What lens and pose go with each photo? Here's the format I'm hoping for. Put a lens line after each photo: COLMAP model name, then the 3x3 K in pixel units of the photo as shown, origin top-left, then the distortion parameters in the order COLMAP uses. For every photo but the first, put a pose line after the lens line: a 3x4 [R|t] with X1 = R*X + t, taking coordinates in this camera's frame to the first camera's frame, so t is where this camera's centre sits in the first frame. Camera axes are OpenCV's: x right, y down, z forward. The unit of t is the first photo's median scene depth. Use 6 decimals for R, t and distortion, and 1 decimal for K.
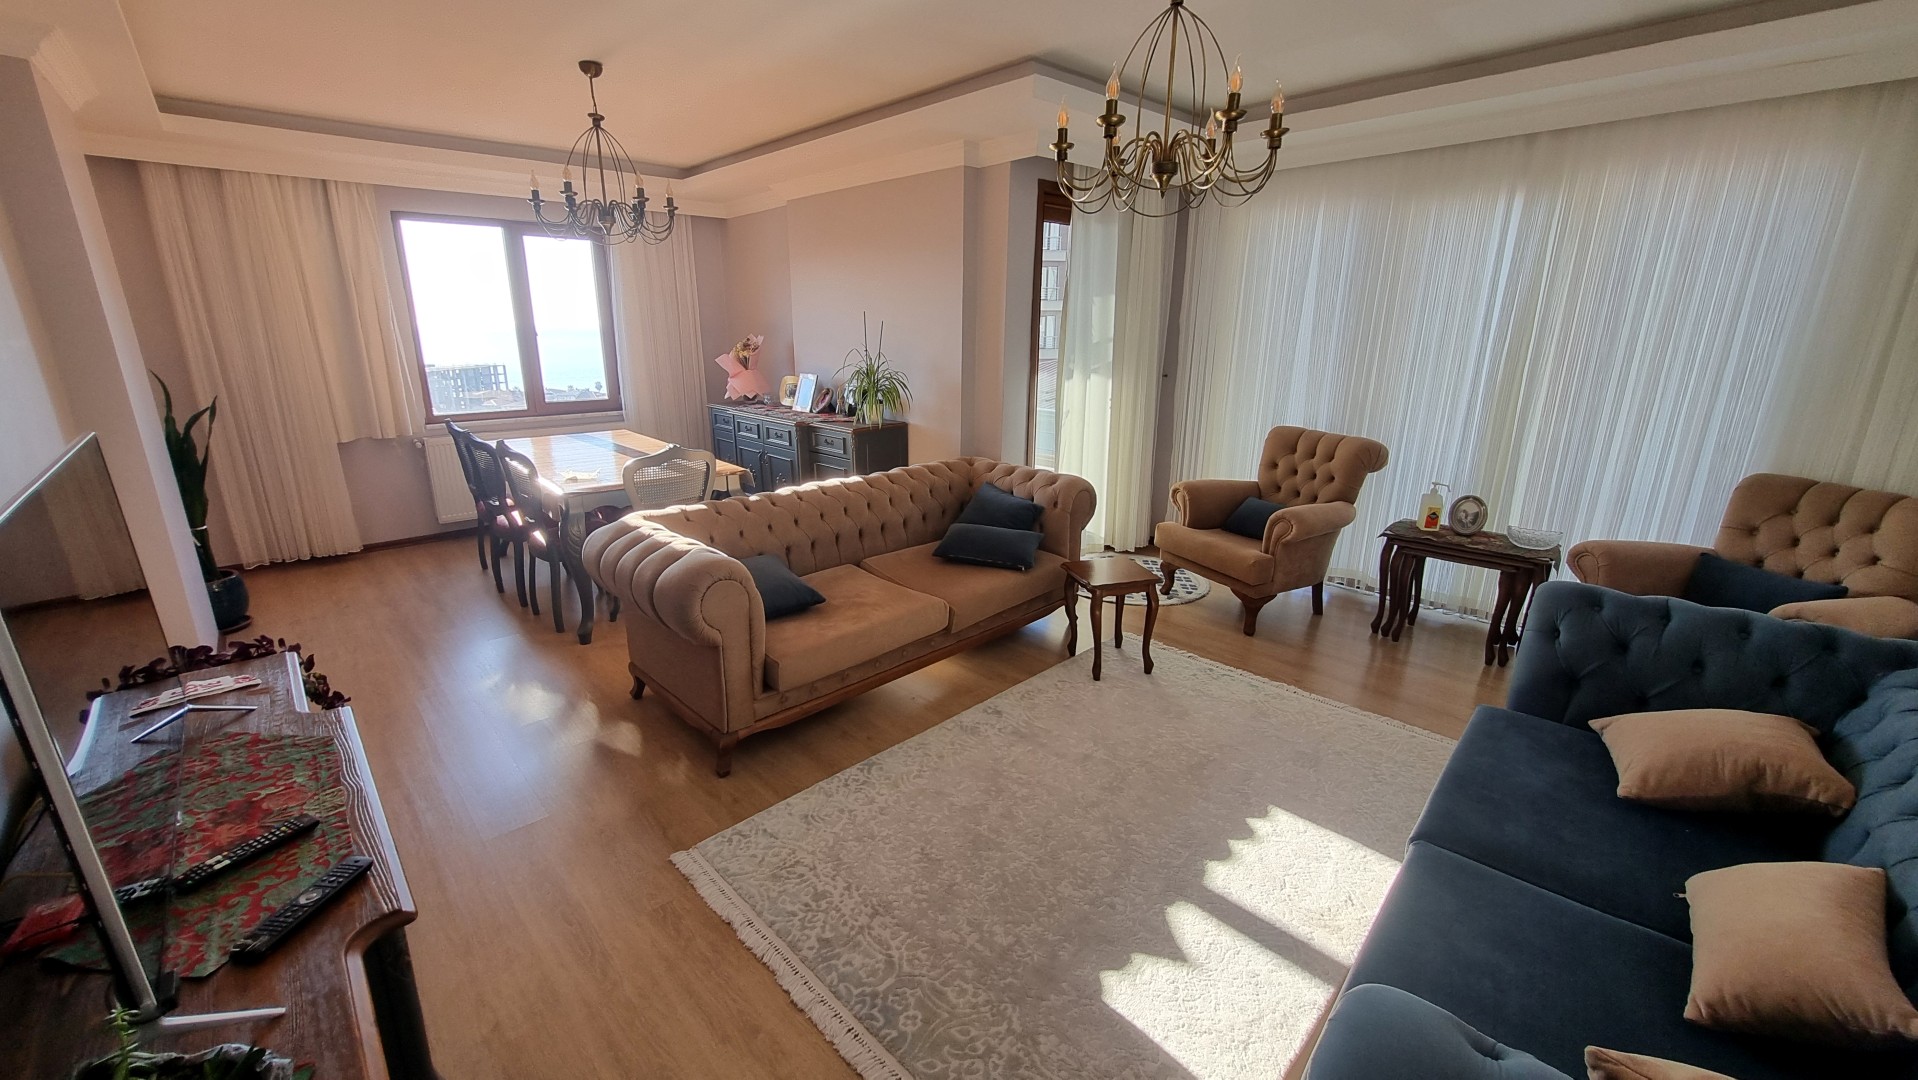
lens RADIAL K [[753.3, 0, 959.0], [0, 753.3, 540.0], [0, 0, 1]] dist [0.000616, 0.000401]
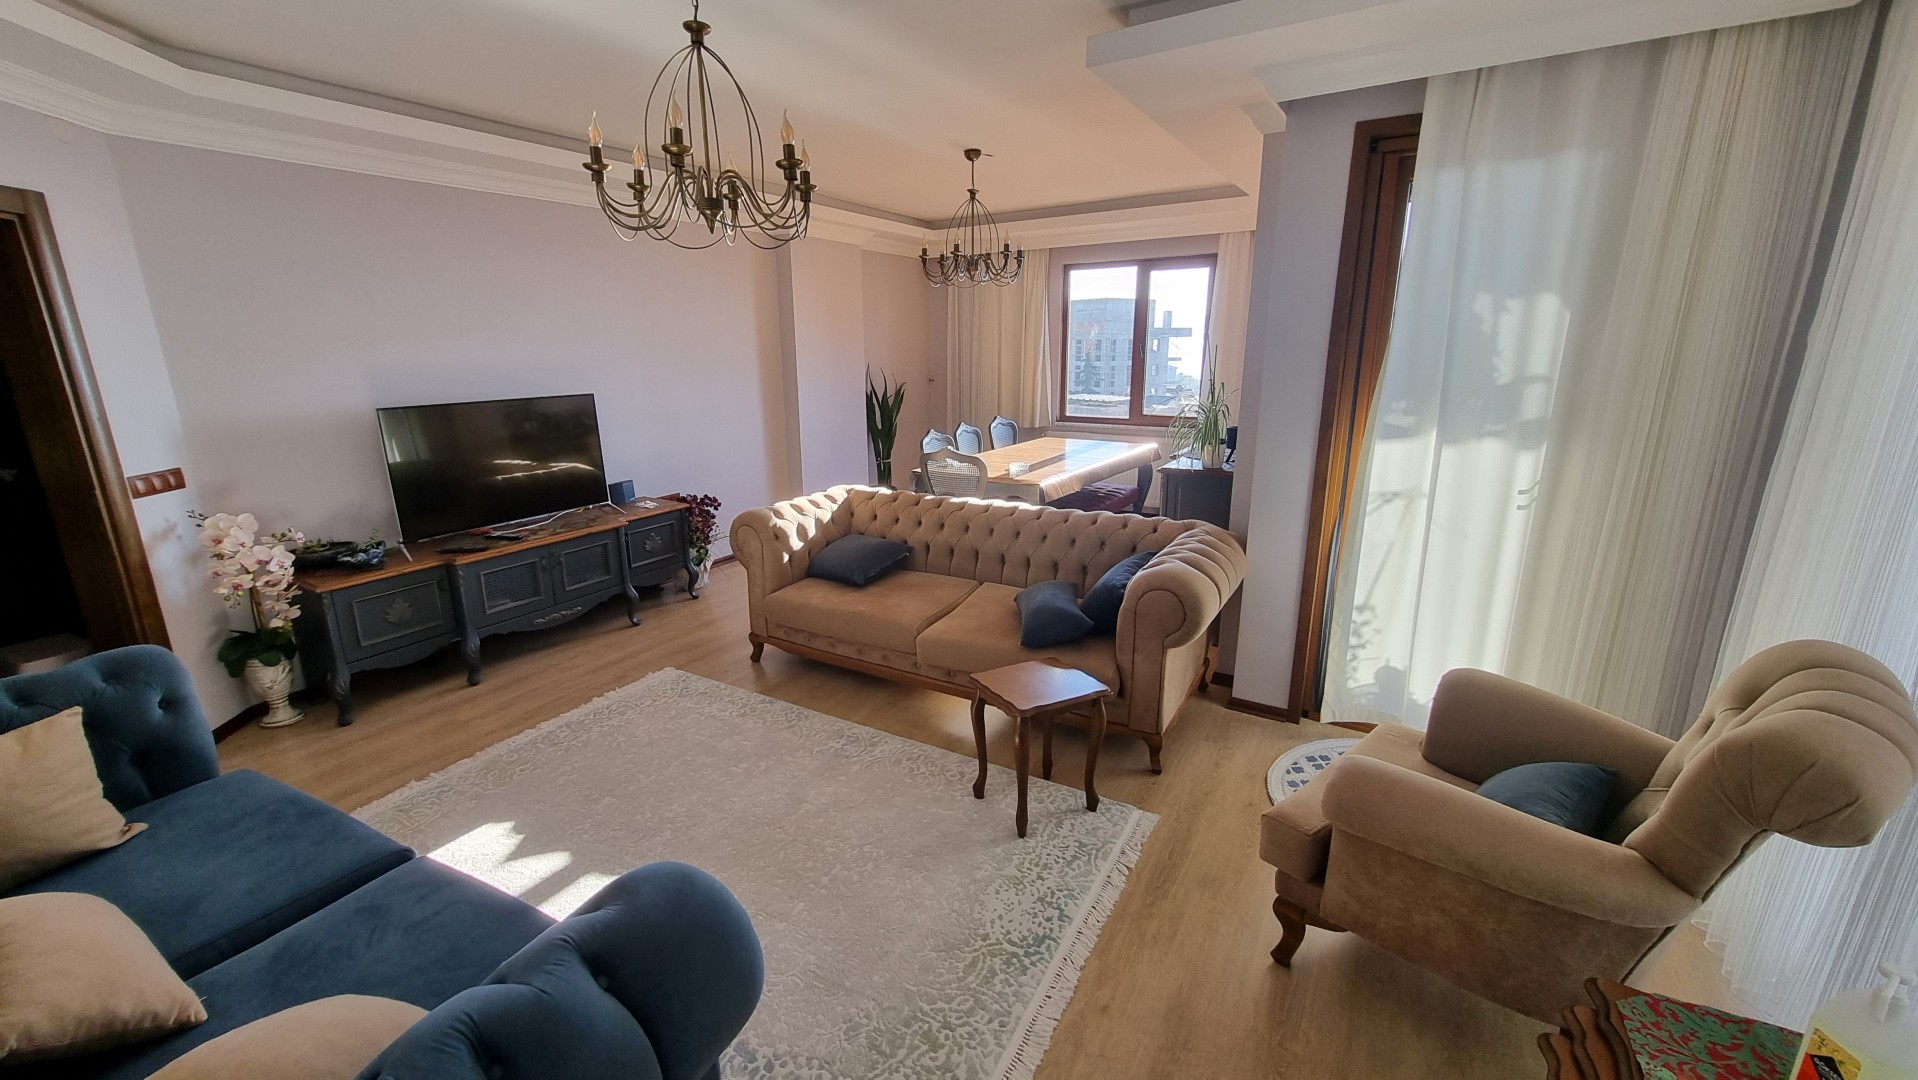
lens RADIAL K [[754.8, 0, 941.4], [0, 754.8, 542.1], [0, 0, 1]] dist [-0.003056, -0.000646]
pose [[0.250123, 0.242944, -0.937239, 0.702213], [-0.250980, 0.951189, 0.179580, -0.167666], [0.935119, 0.190311, 0.298888, 0.544635]]
